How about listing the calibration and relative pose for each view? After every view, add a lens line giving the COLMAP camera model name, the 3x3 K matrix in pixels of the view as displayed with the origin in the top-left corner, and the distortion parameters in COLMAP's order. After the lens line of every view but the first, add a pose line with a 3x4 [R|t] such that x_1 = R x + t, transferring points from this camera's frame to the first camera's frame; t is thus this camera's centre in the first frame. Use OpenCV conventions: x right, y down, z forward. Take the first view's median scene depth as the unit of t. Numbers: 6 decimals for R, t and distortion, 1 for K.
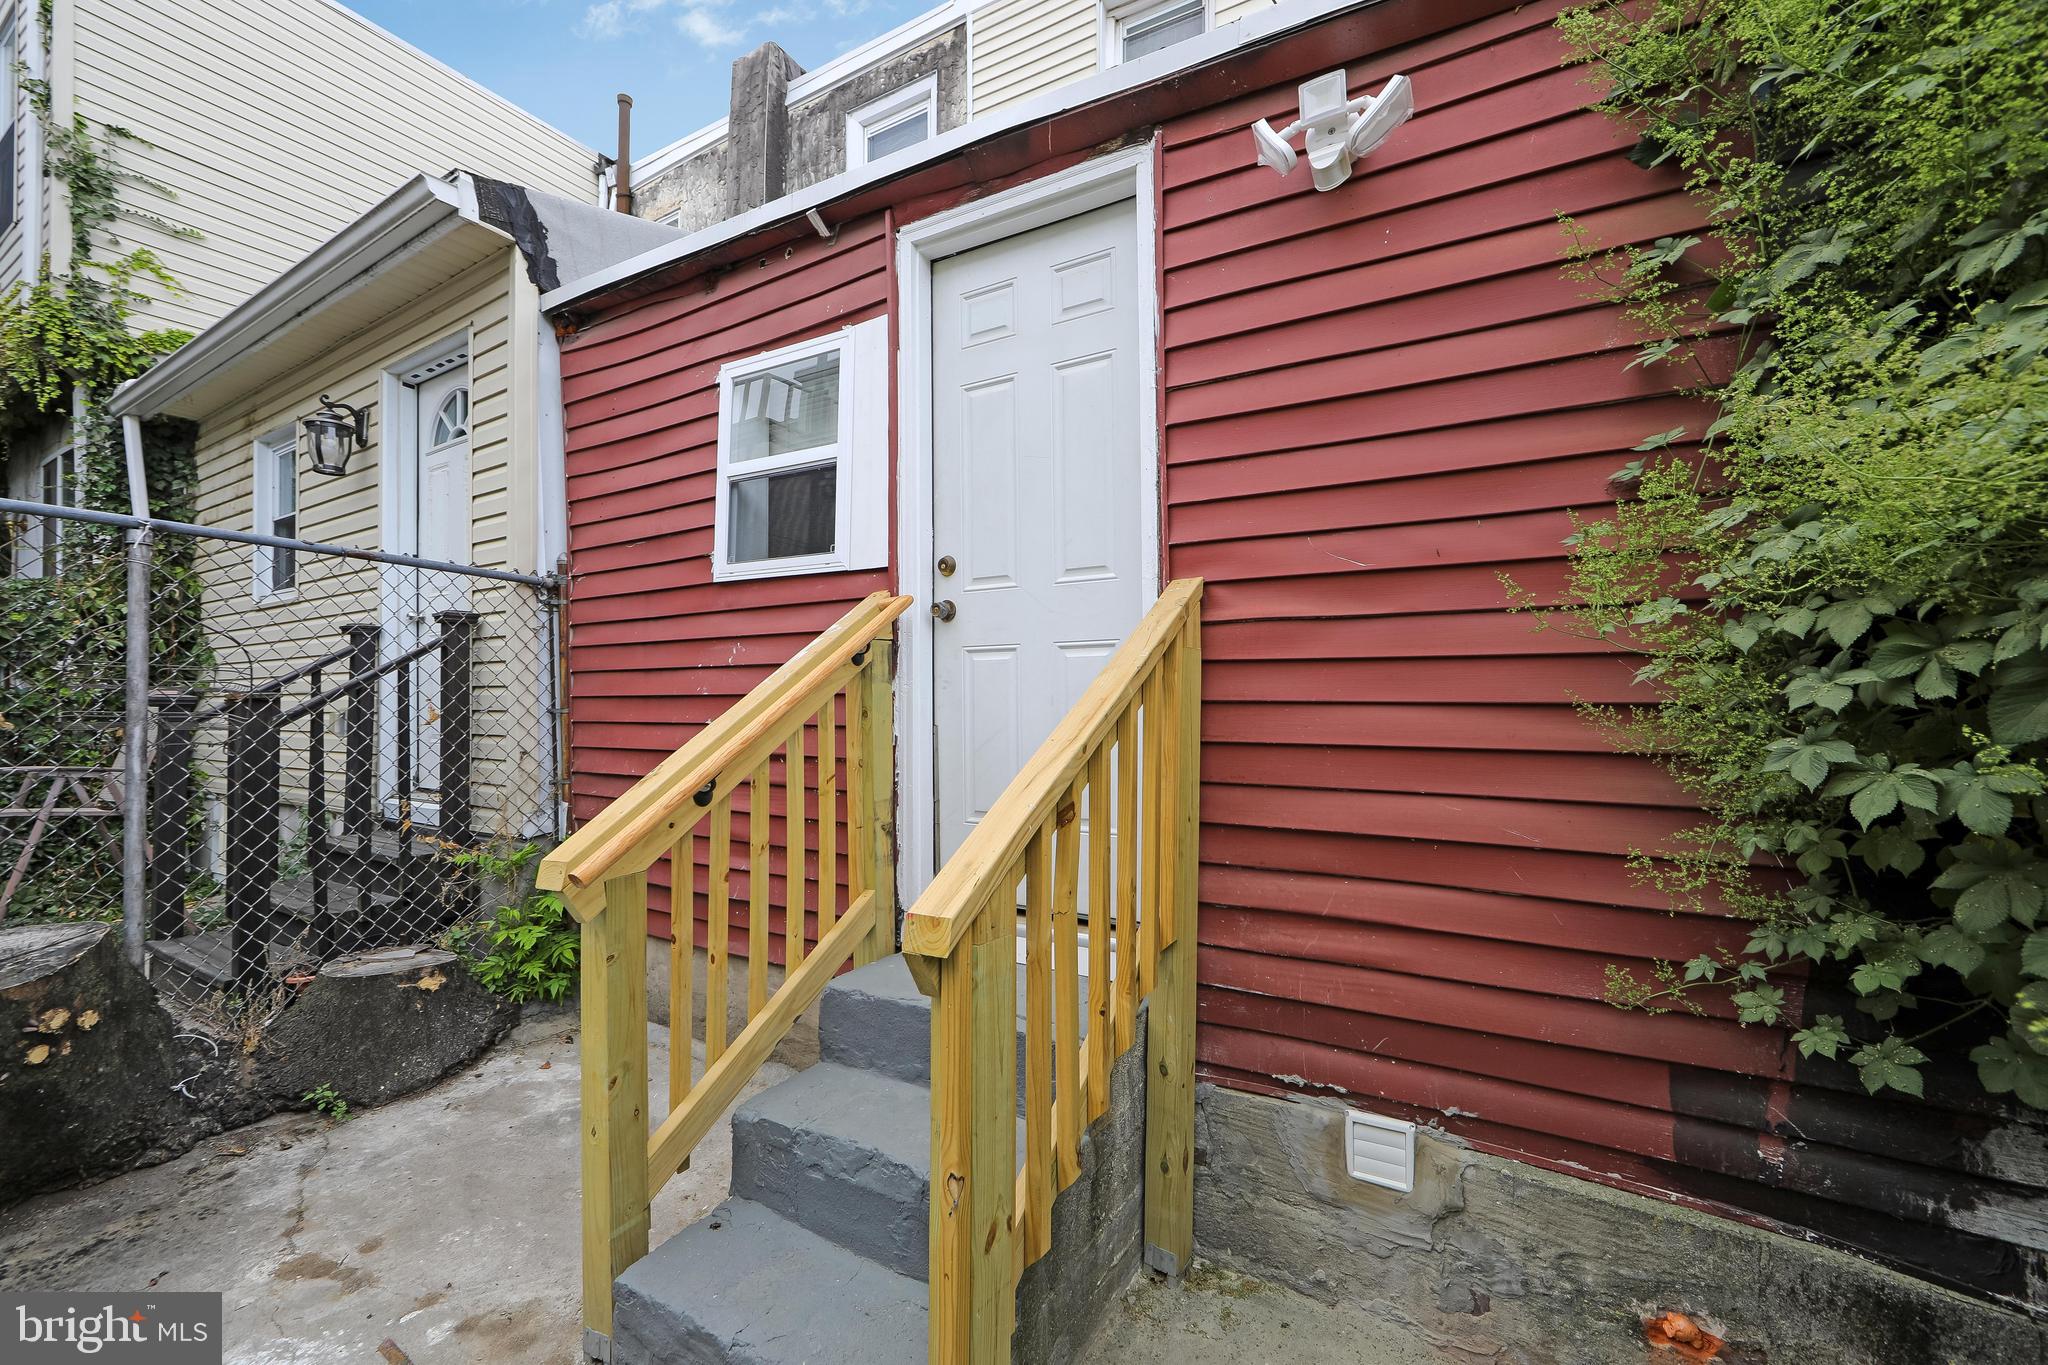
lens RADIAL K [[827.6, 0, 1028.5], [0, 827.6, 692.9], [0, 0, 1]] dist [-0.009966, 0.000302]
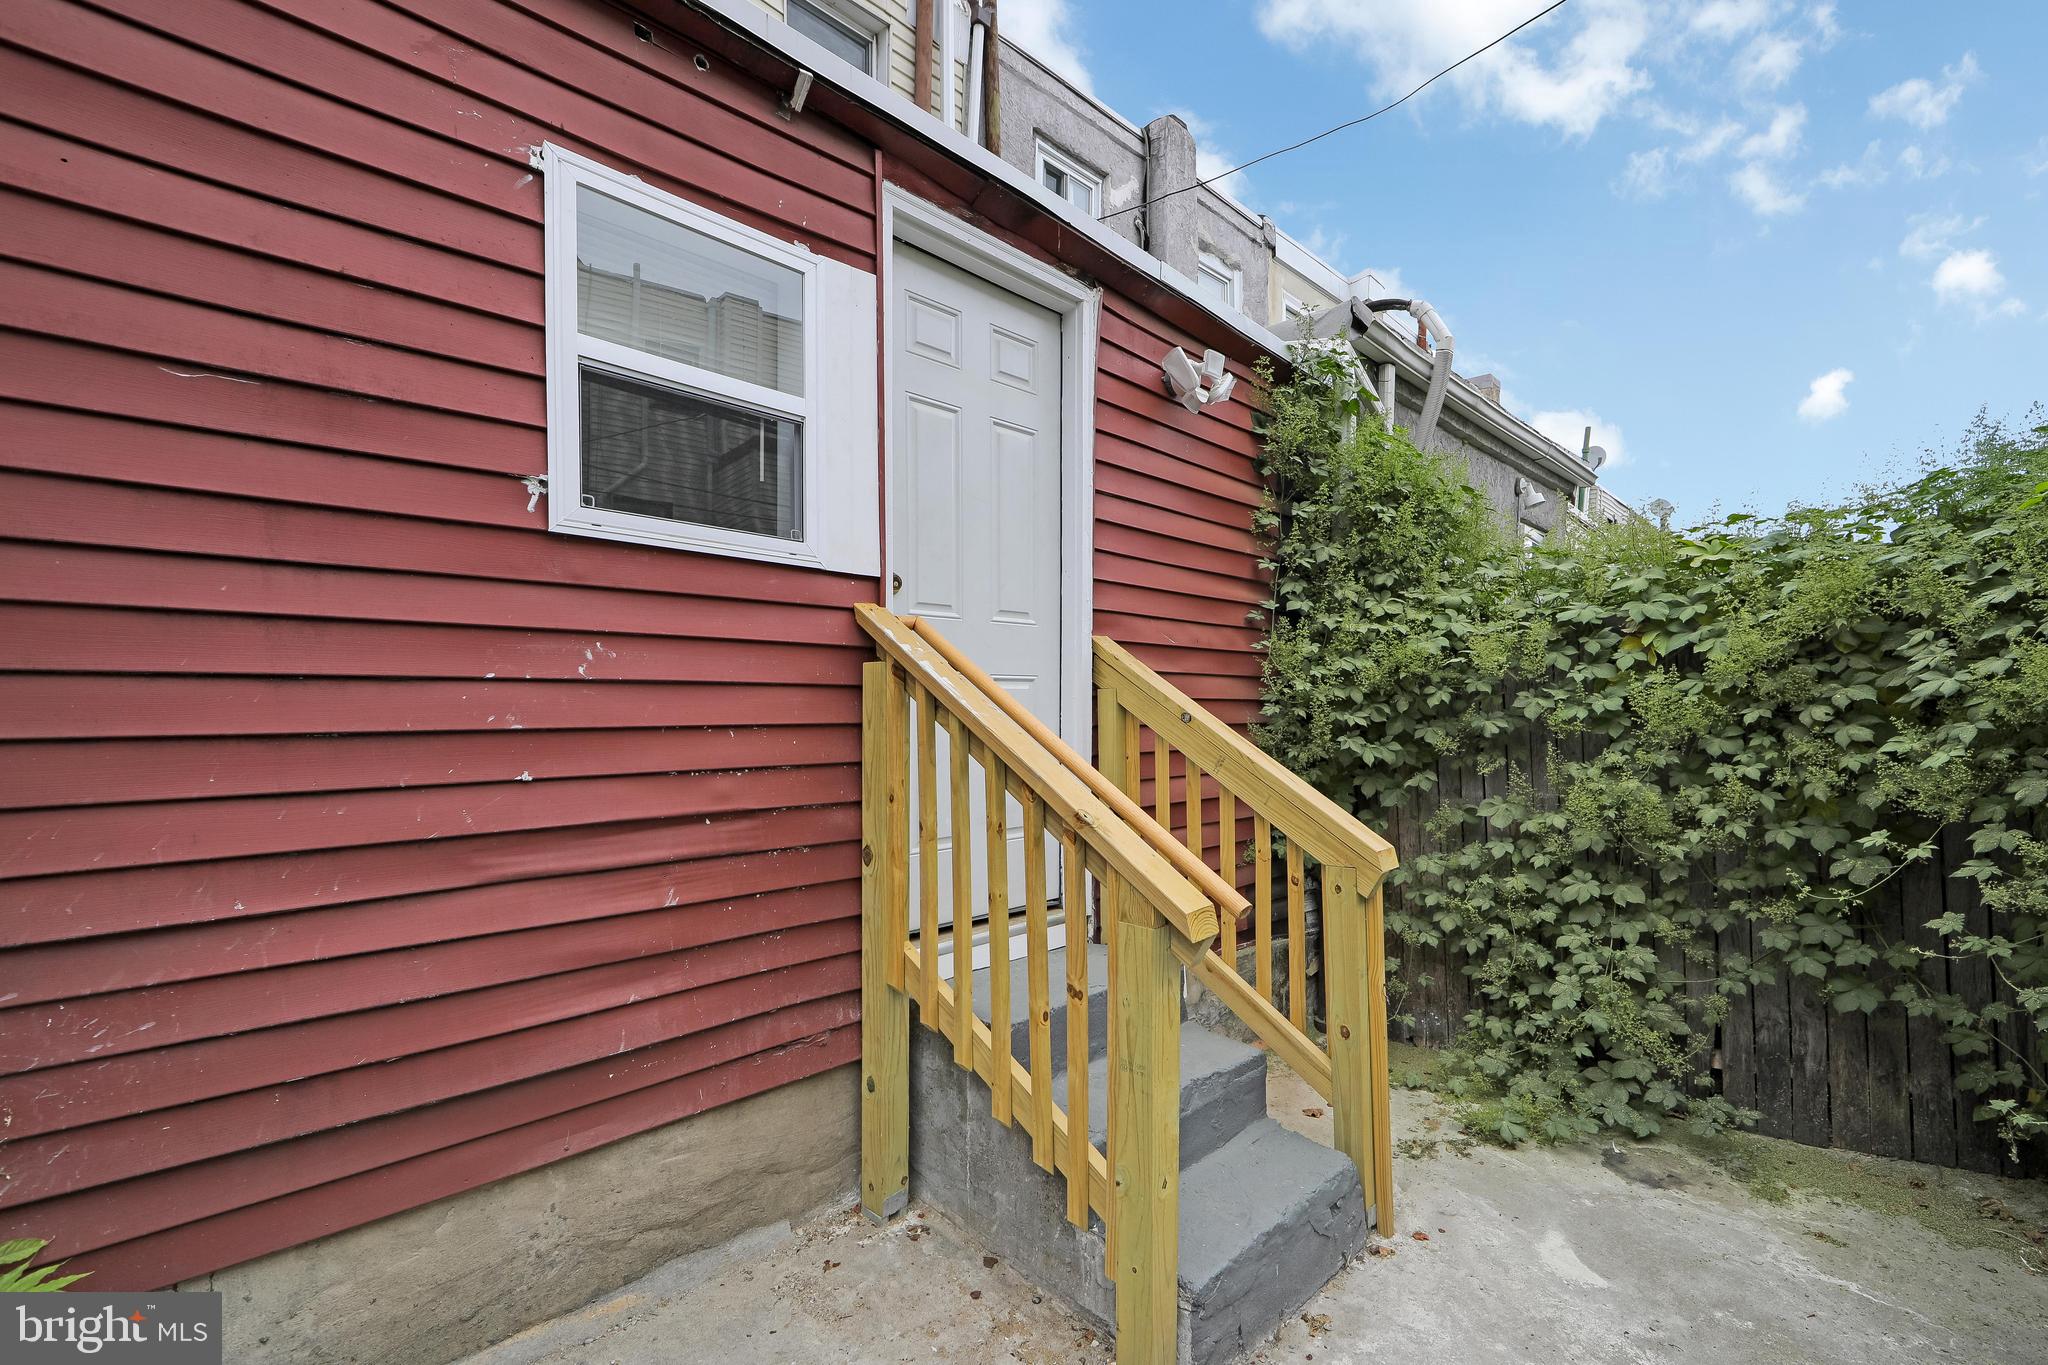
lens RADIAL K [[827.6, 0, 1028.5], [0, 827.6, 692.9], [0, 0, 1]] dist [-0.009966, 0.000302]
pose [[0.279796, 0.002503, 0.960056, -0.929218], [-0.013486, 0.999908, 0.001324, -0.038675], [-0.959965, -0.013318, 0.279804, 0.612446]]
